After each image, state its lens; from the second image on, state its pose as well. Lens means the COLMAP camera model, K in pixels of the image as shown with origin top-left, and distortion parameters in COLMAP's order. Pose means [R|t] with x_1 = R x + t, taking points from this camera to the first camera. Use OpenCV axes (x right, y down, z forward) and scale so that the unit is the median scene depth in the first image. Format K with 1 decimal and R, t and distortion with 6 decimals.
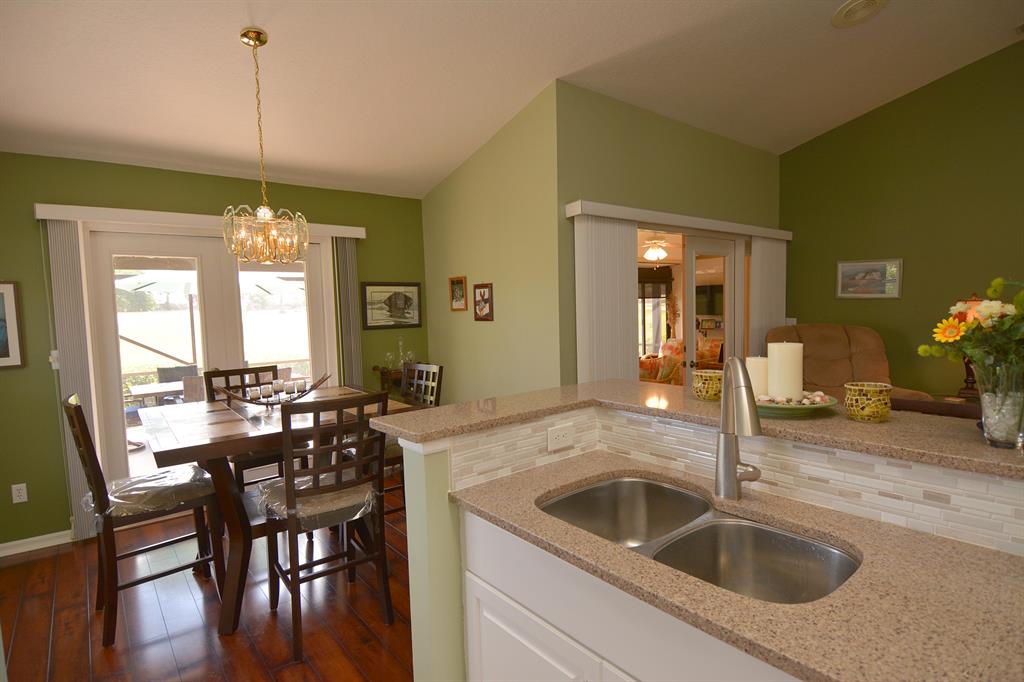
lens RADIAL K [[529.3, 0, 517.7], [0, 529.3, 345.5], [0, 0, 1]] dist [0.016428, -0.013462]
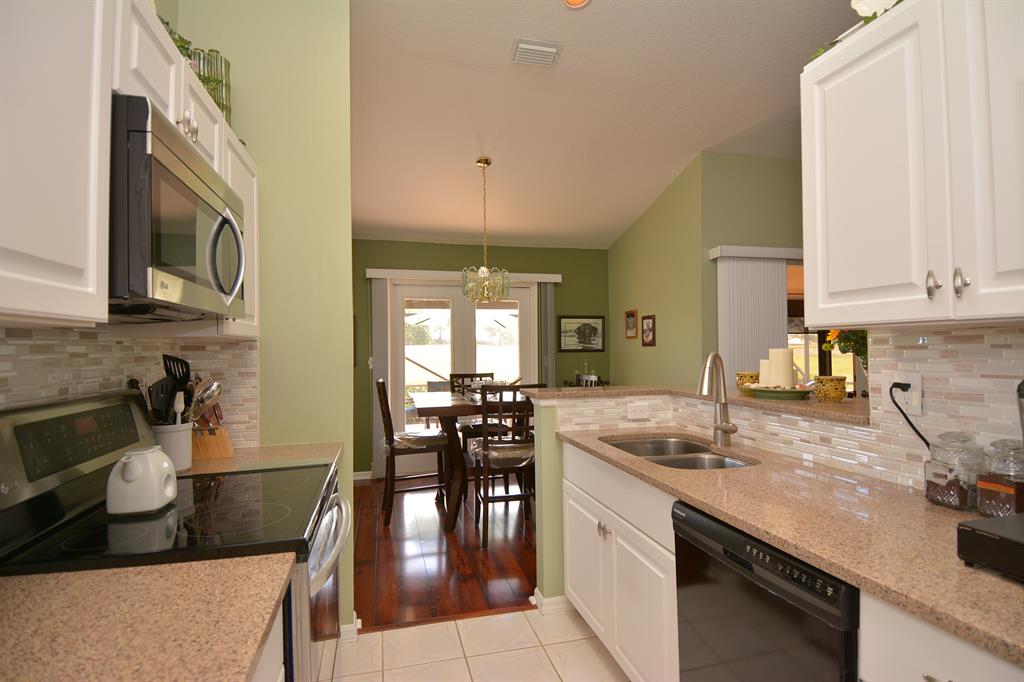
lens RADIAL K [[529.3, 0, 513.0], [0, 529.3, 341.8], [0, 0, 1]] dist [0.016428, -0.013462]
pose [[0.904004, 0.012242, -0.427349, 0.186843], [-0.045861, 0.996599, -0.068464, 0.044245], [0.425057, 0.081490, 0.901491, -0.245253]]
